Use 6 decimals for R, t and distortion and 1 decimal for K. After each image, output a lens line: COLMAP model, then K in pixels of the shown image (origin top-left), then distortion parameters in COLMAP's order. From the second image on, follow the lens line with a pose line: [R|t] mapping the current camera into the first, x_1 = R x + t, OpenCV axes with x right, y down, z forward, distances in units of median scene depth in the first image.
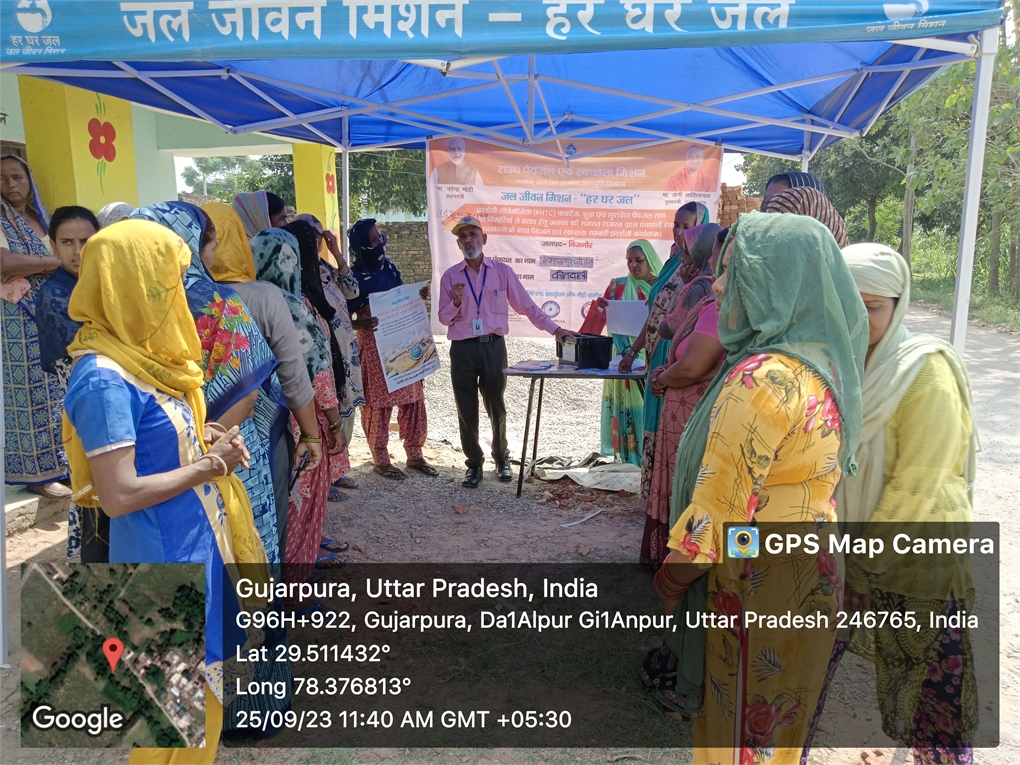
lens RADIAL K [[767.5, 0, 481.3], [0, 767.5, 383.5], [0, 0, 1]] dist [-0.007797, -0.004139]
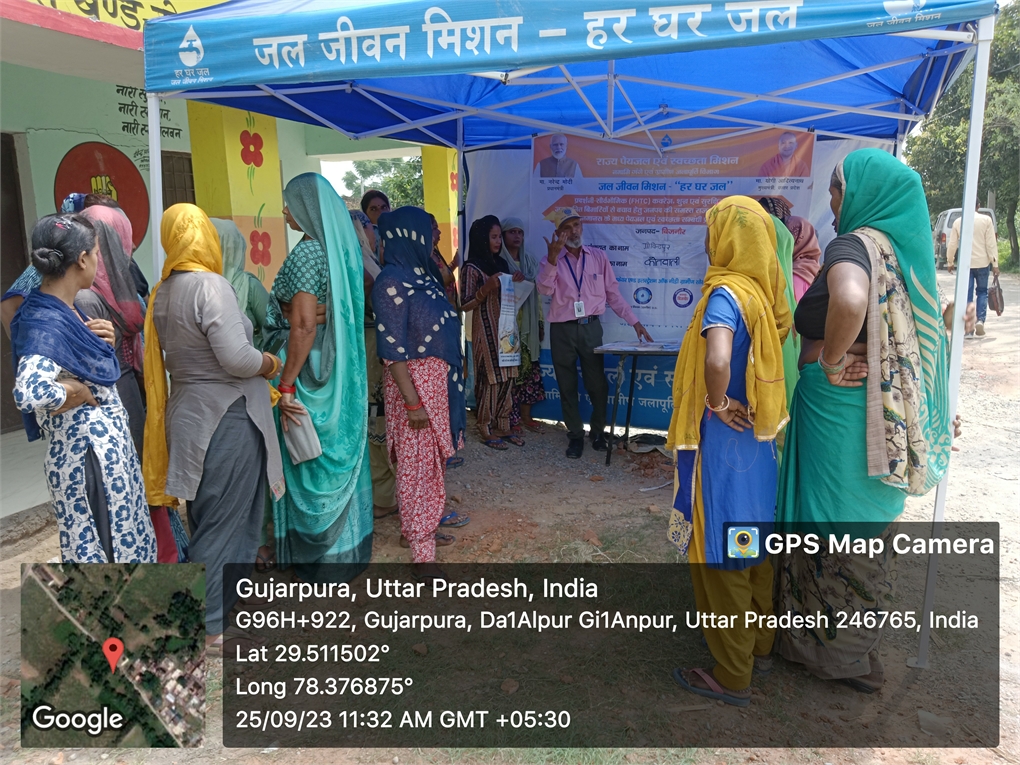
lens RADIAL K [[781.3, 0, 504.7], [0, 781.3, 385.2], [0, 0, 1]] dist [-0.003523, -0.010522]
pose [[0.985026, 0.014697, -0.171780, 0.167318], [-0.014678, 0.999891, 0.001379, 0.063604], [0.171782, 0.001163, 0.985134, -0.193734]]
